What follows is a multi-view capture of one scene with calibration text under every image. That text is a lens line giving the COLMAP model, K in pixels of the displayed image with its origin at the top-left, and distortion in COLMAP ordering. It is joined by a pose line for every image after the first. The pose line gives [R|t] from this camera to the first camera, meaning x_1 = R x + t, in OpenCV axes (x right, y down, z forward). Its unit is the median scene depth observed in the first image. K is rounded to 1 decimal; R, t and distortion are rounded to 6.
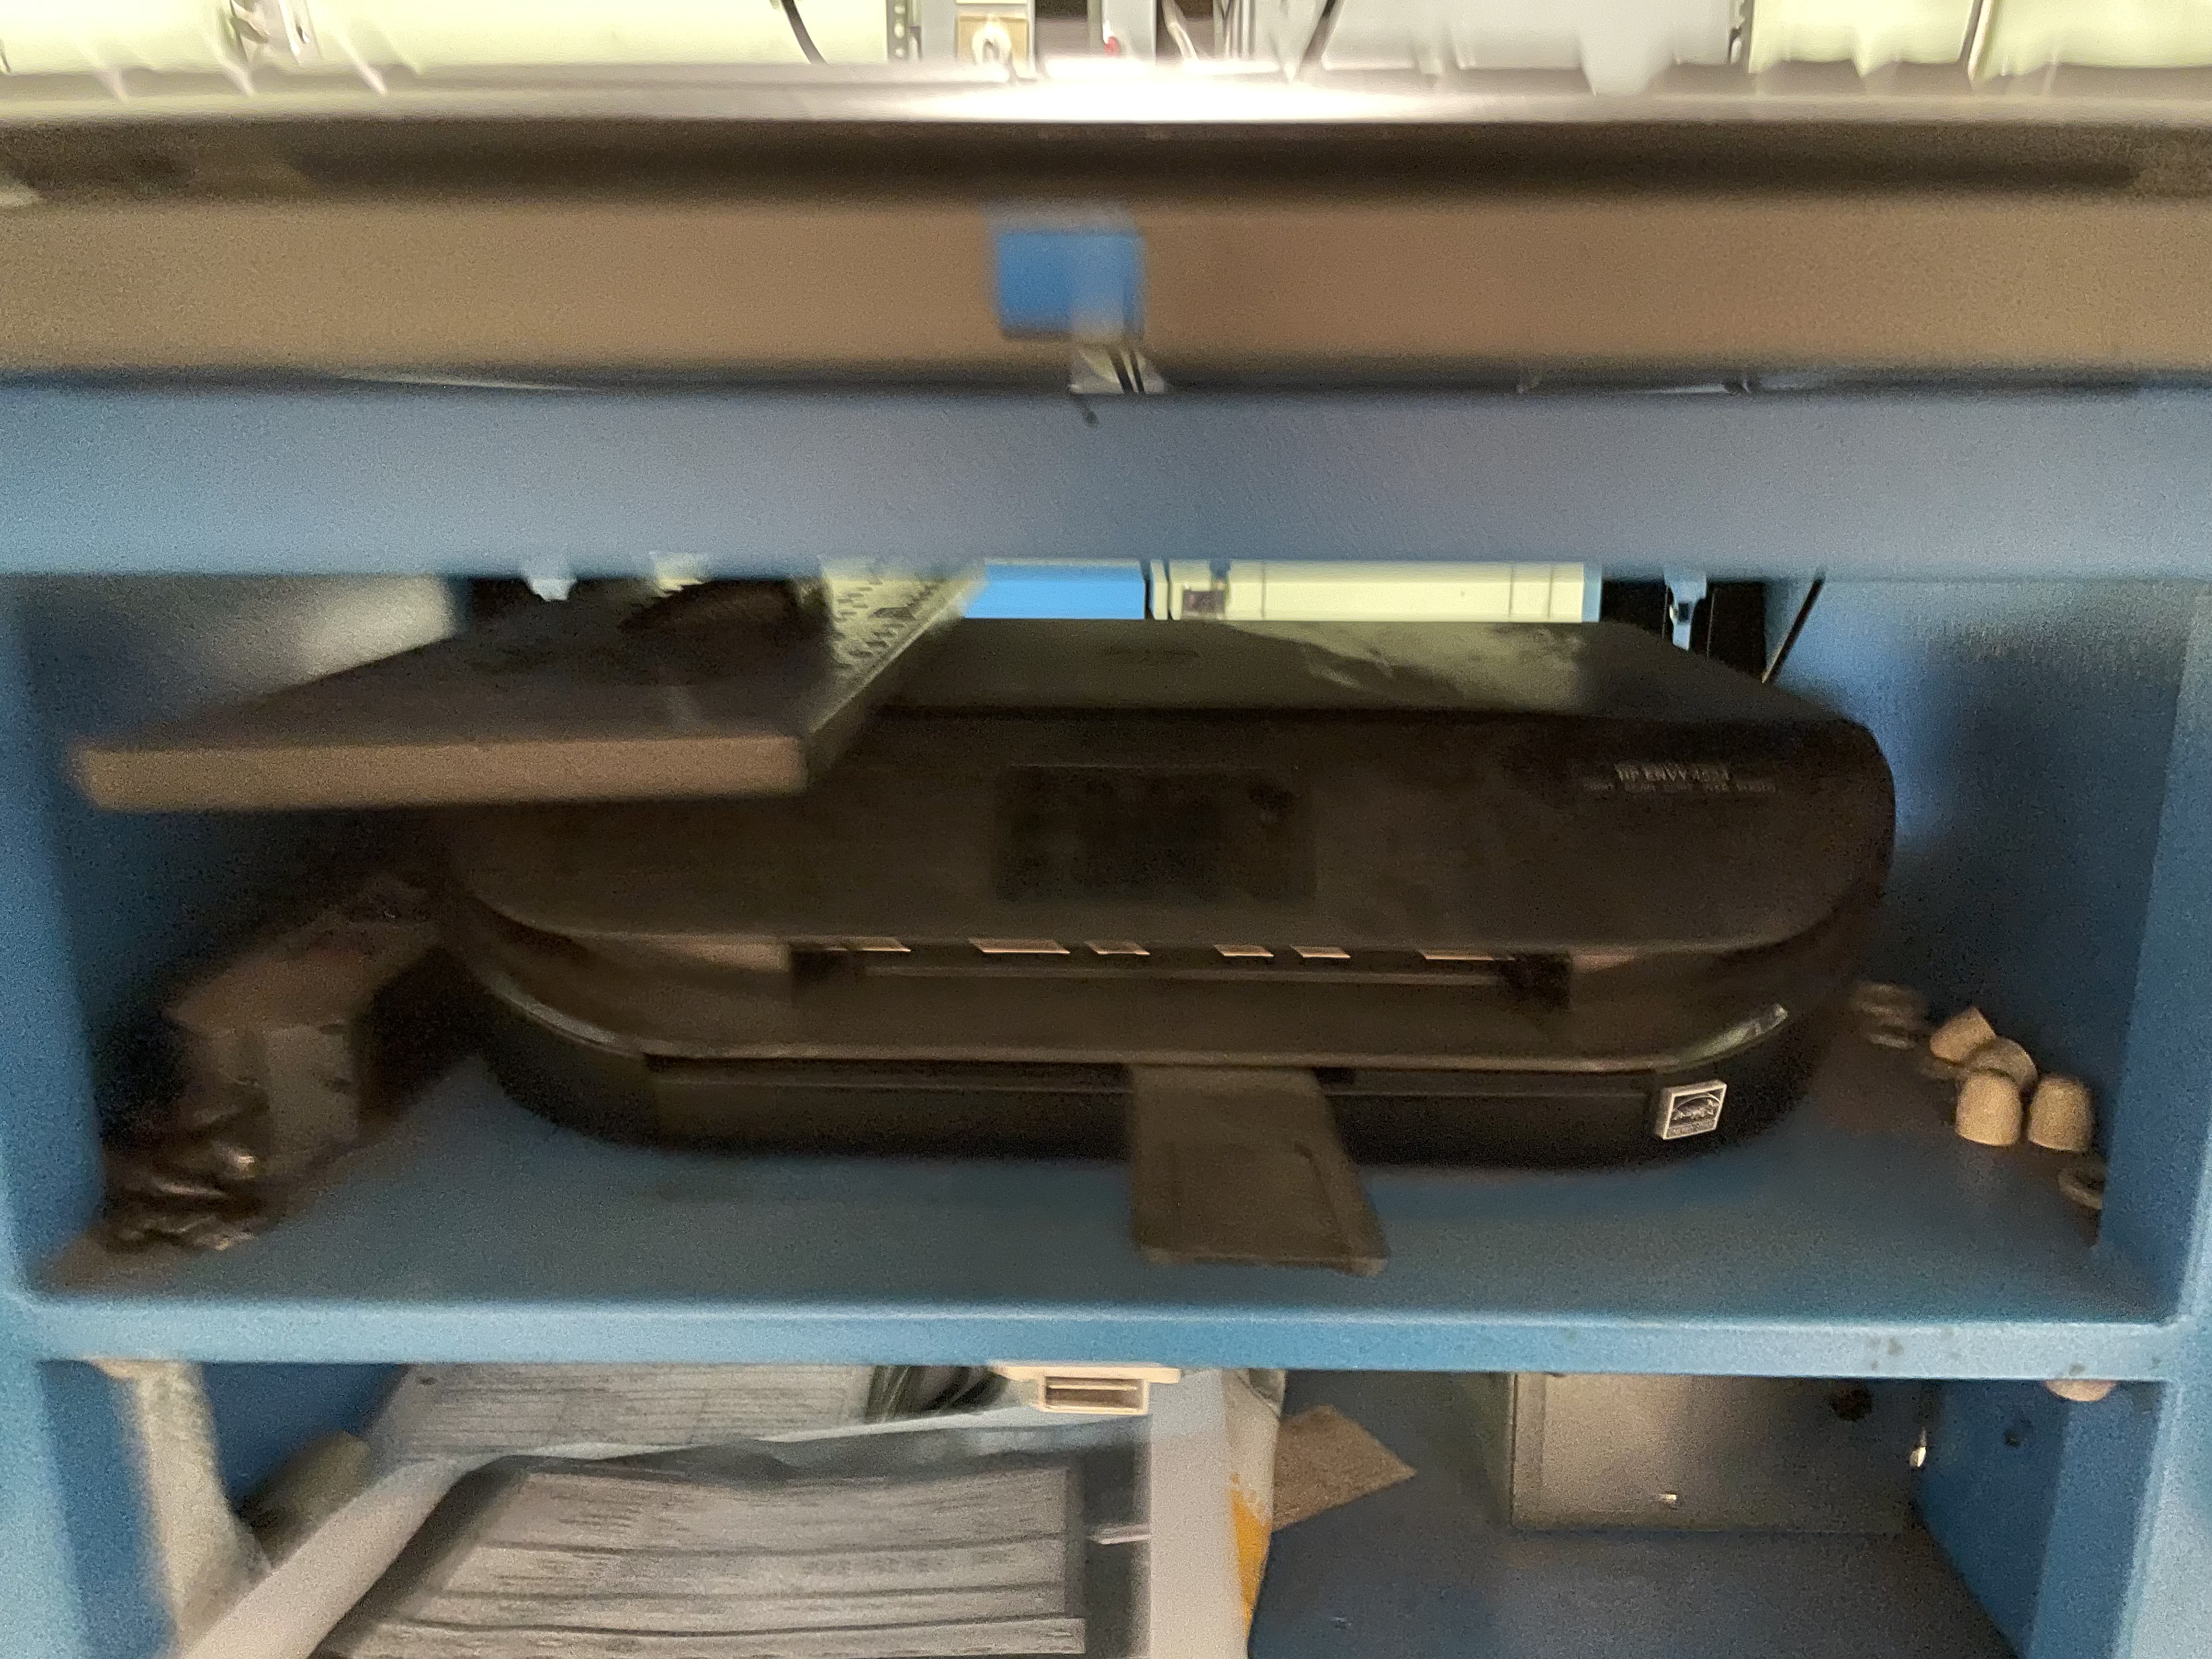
lens RADIAL K [[1685.8, 0, 1101.7], [0, 1685.8, 835.2], [0, 0, 1]] dist [0.077738, -0.112550]
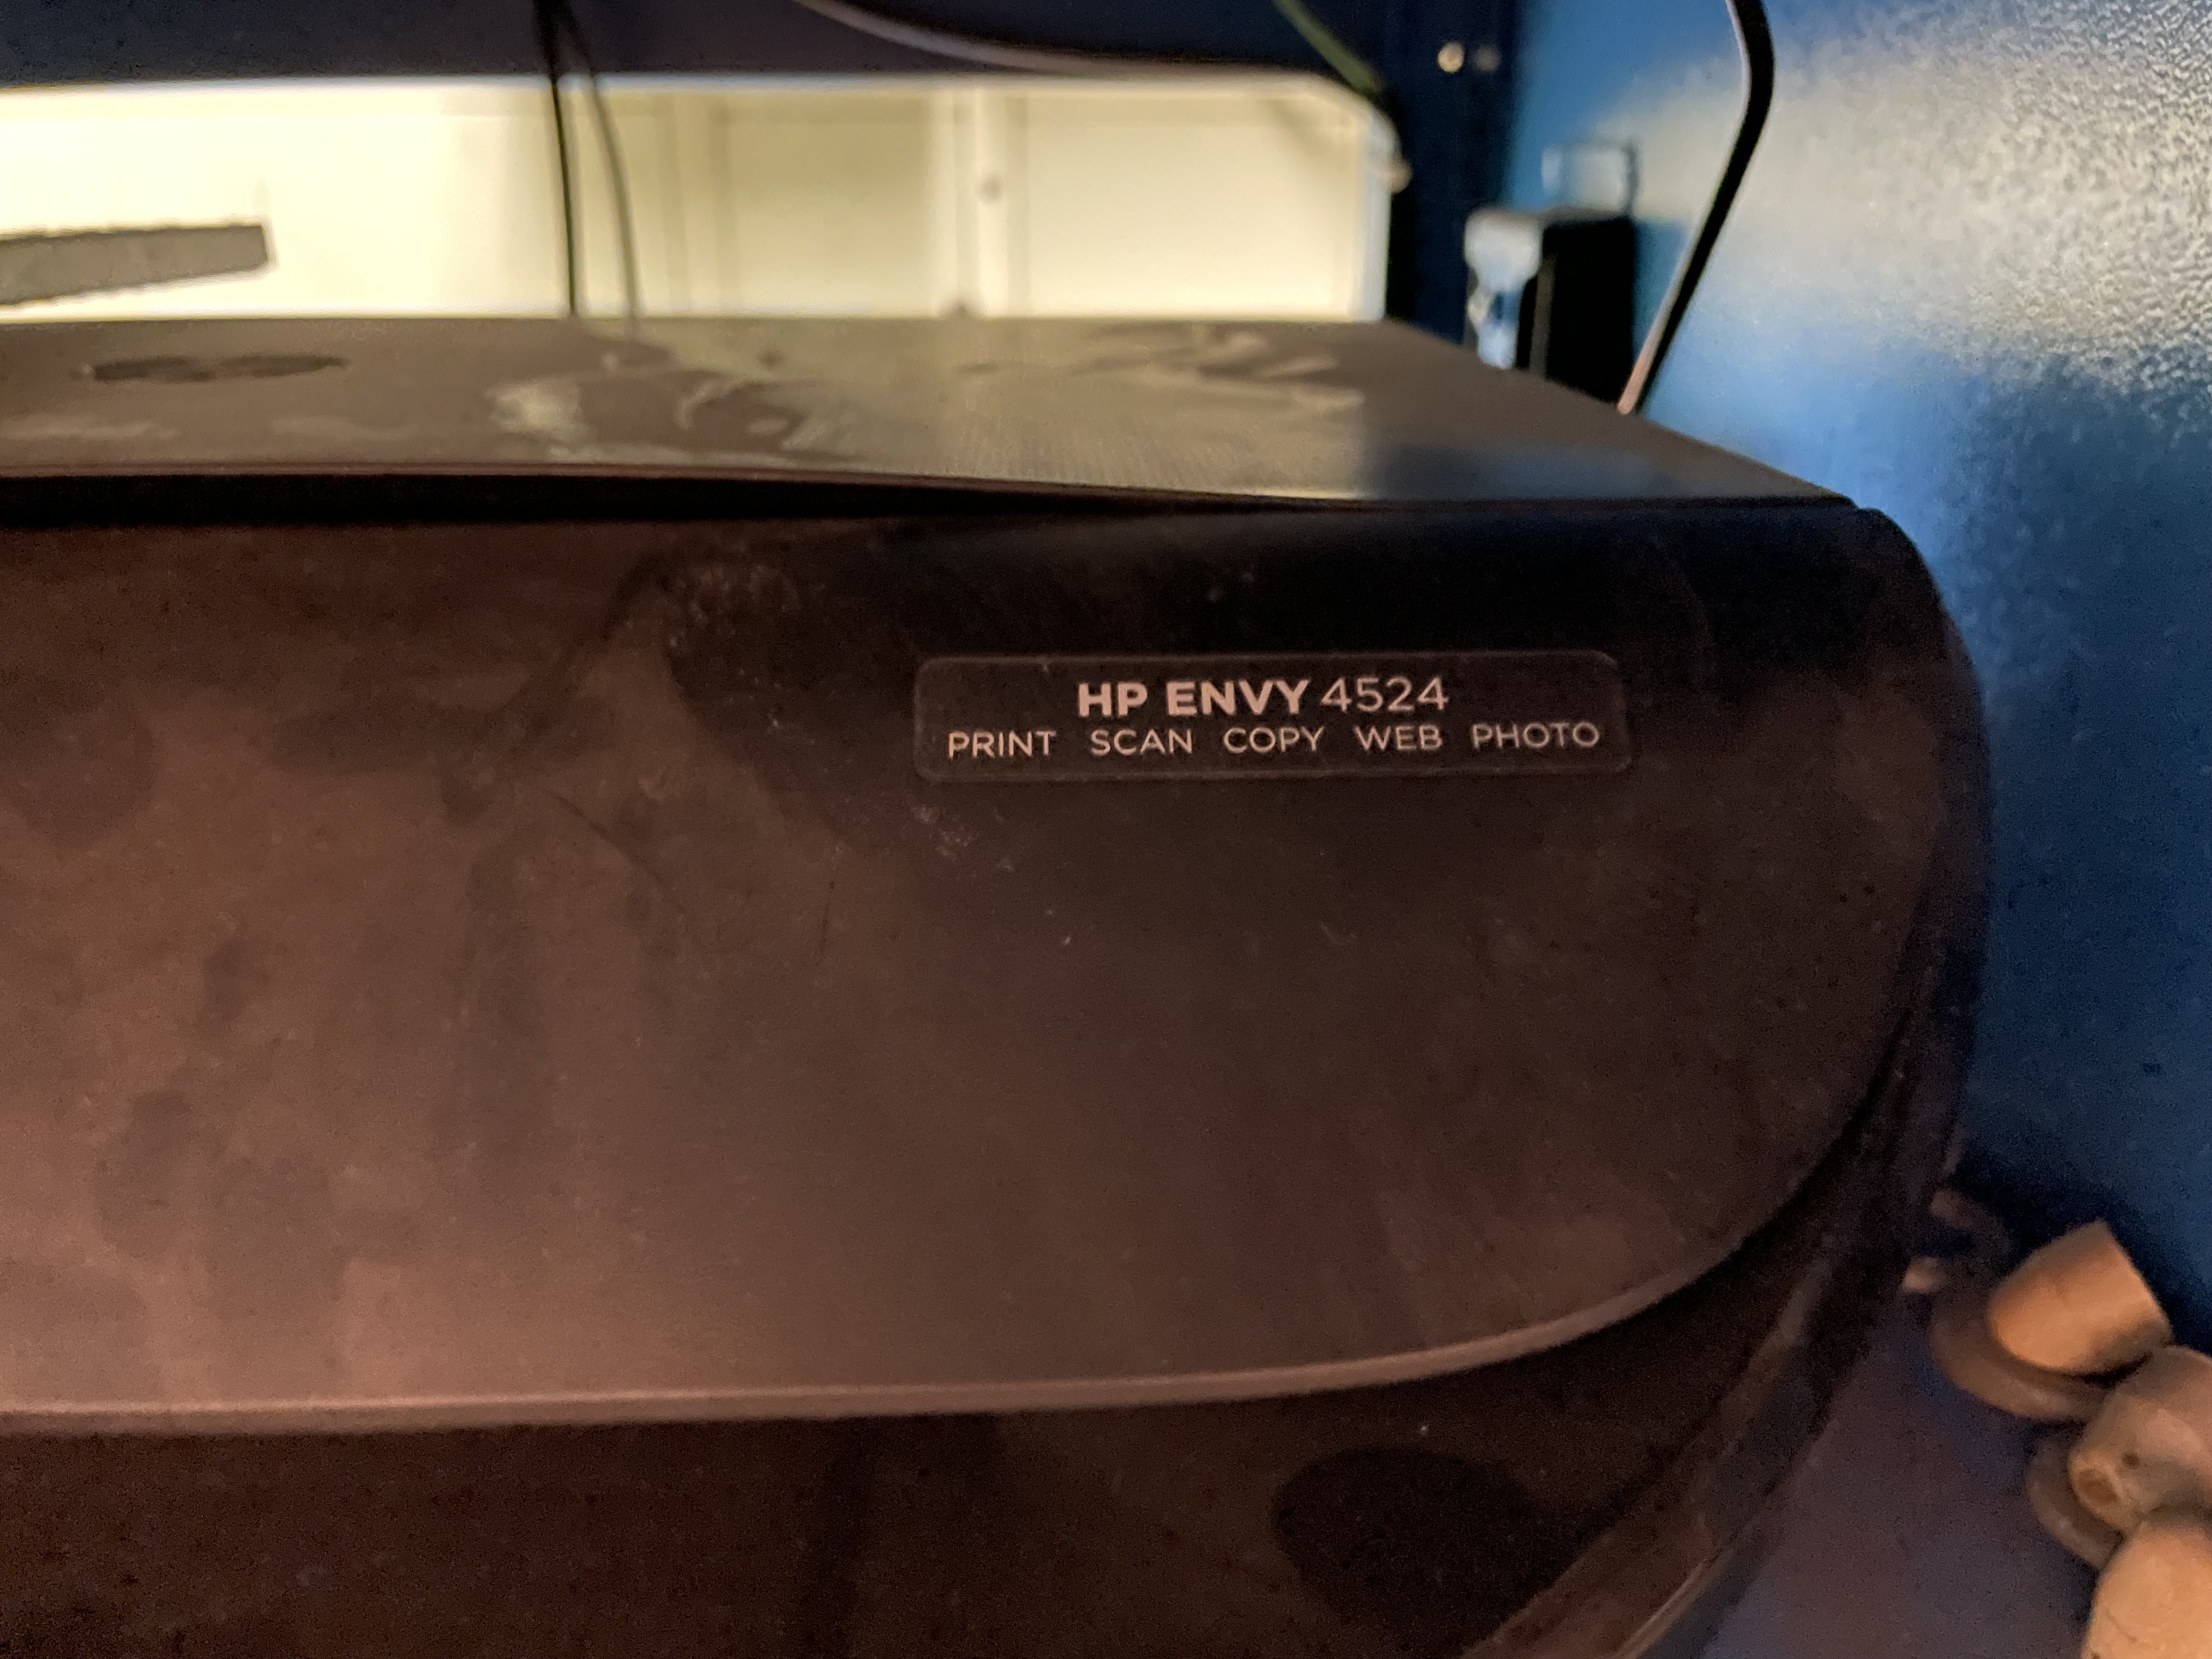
lens RADIAL K [[1685.8, 0, 1103.2], [0, 1685.8, 820.7], [0, 0, 1]] dist [0.077738, -0.112550]
pose [[0.998155, -0.033217, 0.050825, 0.282287], [0.027272, 0.993163, 0.113502, -0.045981], [-0.054248, -0.111906, 0.992237, 0.685228]]
